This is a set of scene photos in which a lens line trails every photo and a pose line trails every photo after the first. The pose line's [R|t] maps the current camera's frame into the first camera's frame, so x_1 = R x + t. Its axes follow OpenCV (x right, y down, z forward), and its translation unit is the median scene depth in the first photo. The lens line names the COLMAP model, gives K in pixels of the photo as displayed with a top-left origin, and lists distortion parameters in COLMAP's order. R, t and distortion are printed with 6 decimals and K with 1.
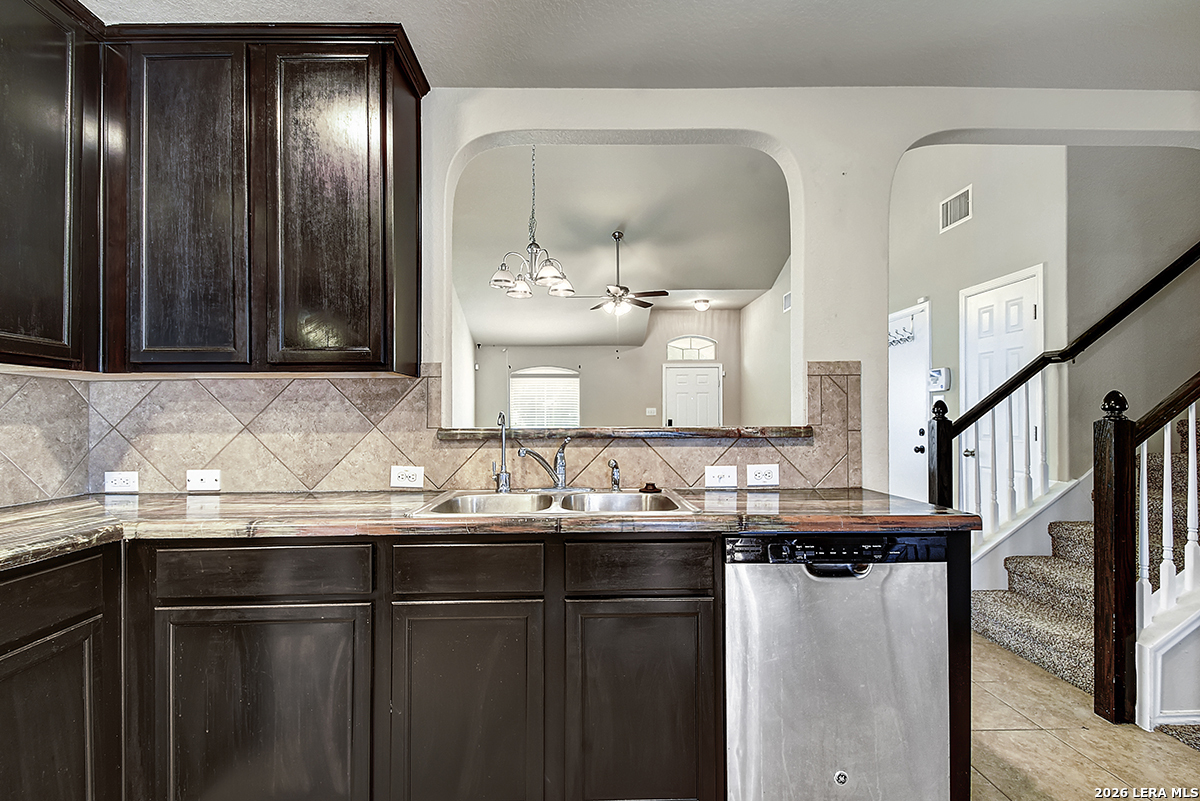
lens RADIAL K [[562.3, 0, 586.9], [0, 562.3, 418.8], [0, 0, 1]] dist [0.025860, -0.014276]
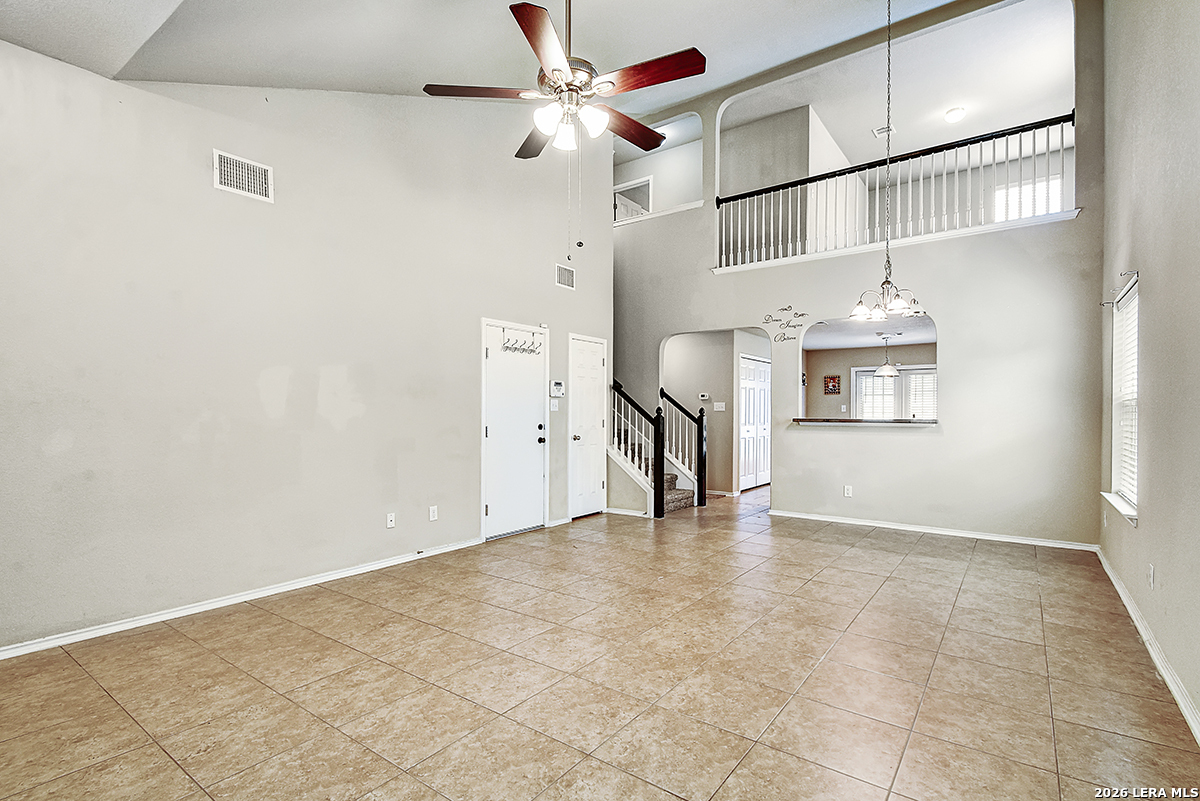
lens RADIAL K [[566.9, 0, 596.0], [0, 566.9, 412.0], [0, 0, 1]] dist [0.012624, -0.000311]
pose [[-0.792342, 0.004963, 0.610057, -0.677452], [0.002763, 0.999986, -0.004546, -0.008290], [-0.610071, -0.001916, -0.792344, 4.454375]]
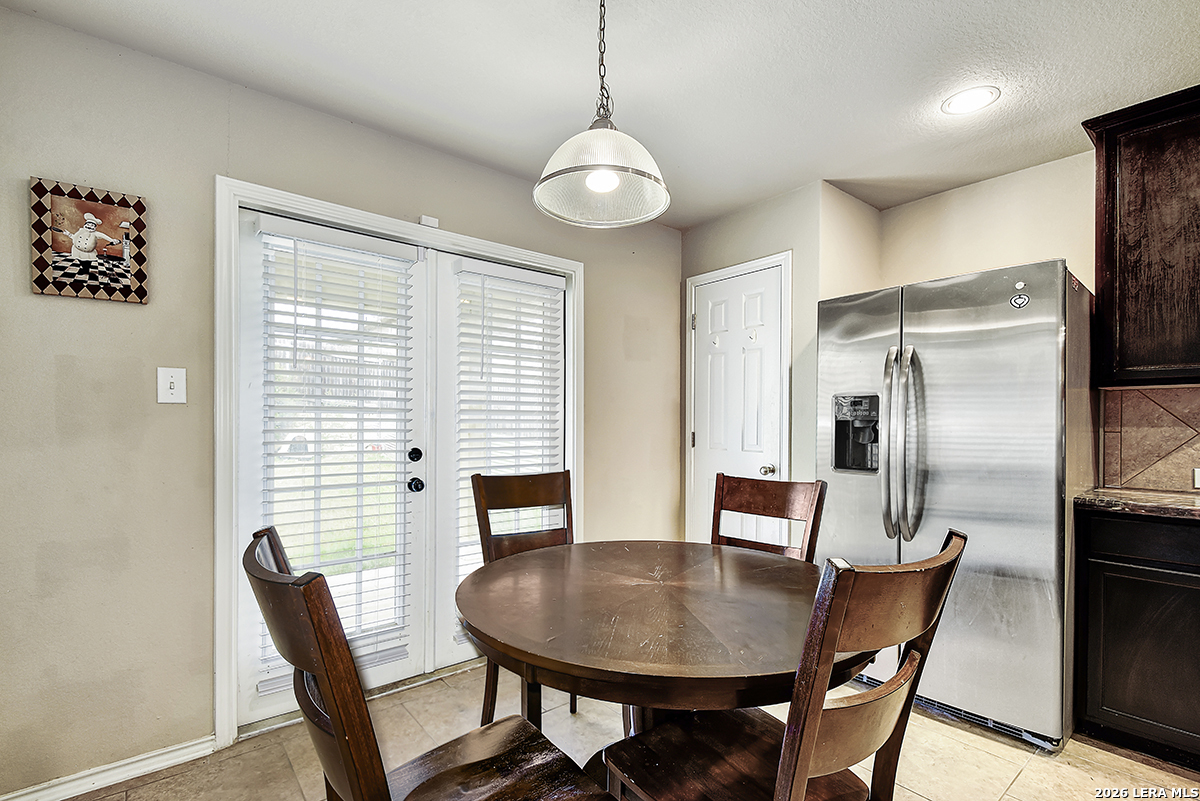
lens RADIAL K [[541.3, 0, 590.0], [0, 541.3, 424.9], [0, 0, 1]] dist [0.021259, -0.012200]
pose [[-0.793806, 0.003317, -0.608162, 0.725921], [-0.002688, 0.999956, 0.008962, -0.001095], [0.608165, 0.008749, -0.793762, 0.026058]]
